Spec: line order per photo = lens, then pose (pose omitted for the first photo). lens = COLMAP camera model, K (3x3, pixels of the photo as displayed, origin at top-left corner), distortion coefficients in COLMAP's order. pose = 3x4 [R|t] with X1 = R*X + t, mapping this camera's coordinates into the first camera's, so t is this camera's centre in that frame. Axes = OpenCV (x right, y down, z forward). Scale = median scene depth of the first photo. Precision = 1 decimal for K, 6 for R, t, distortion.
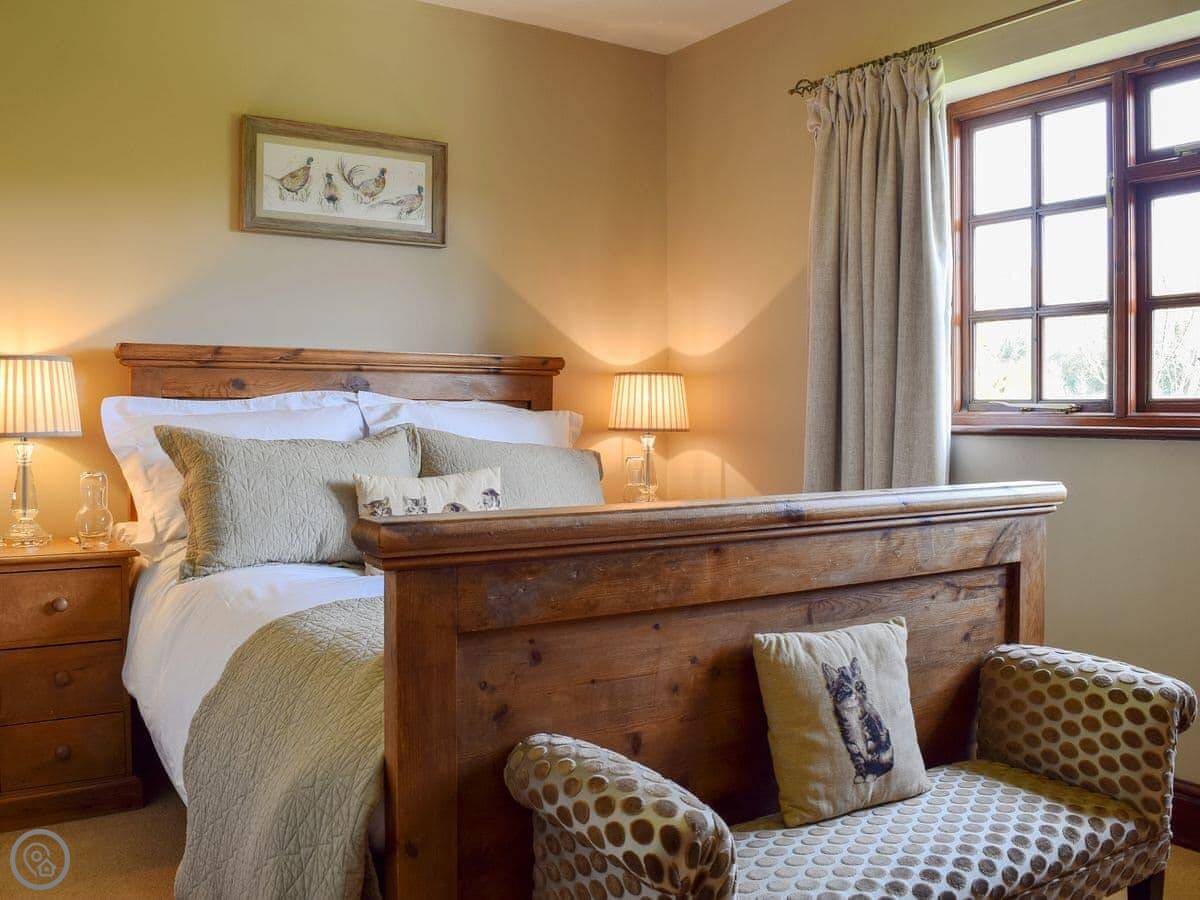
lens RADIAL K [[1042.3, 0, 581.5], [0, 1042.3, 449.5], [0, 0, 1]] dist [-0.084896, 0.016305]
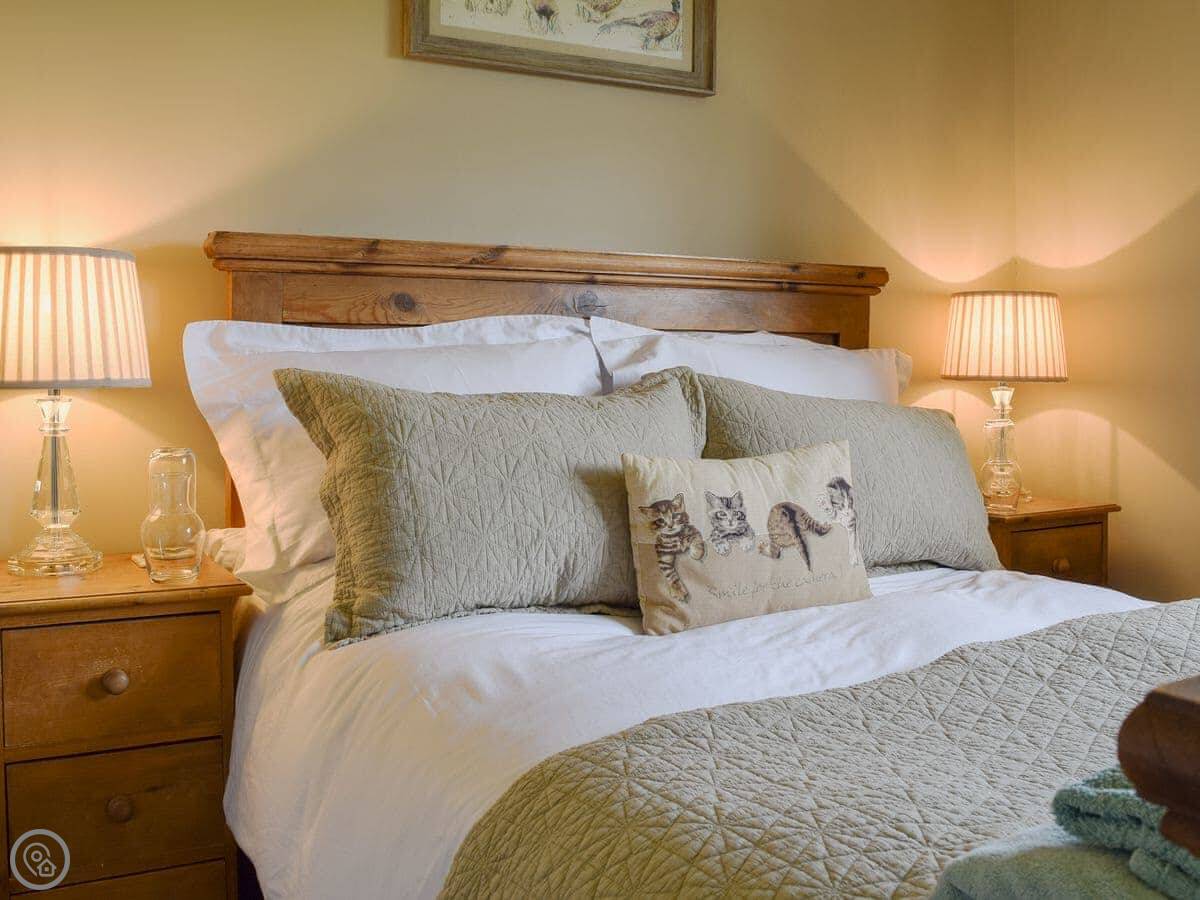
lens RADIAL K [[1032.3, 0, 600.7], [0, 1032.3, 401.3], [0, 0, 1]] dist [-0.065564, -0.006715]
pose [[0.999554, 0.004579, -0.029512, -0.198205], [-0.004340, 0.999957, 0.008156, -0.009862], [0.029548, -0.008024, 0.999531, 0.391947]]
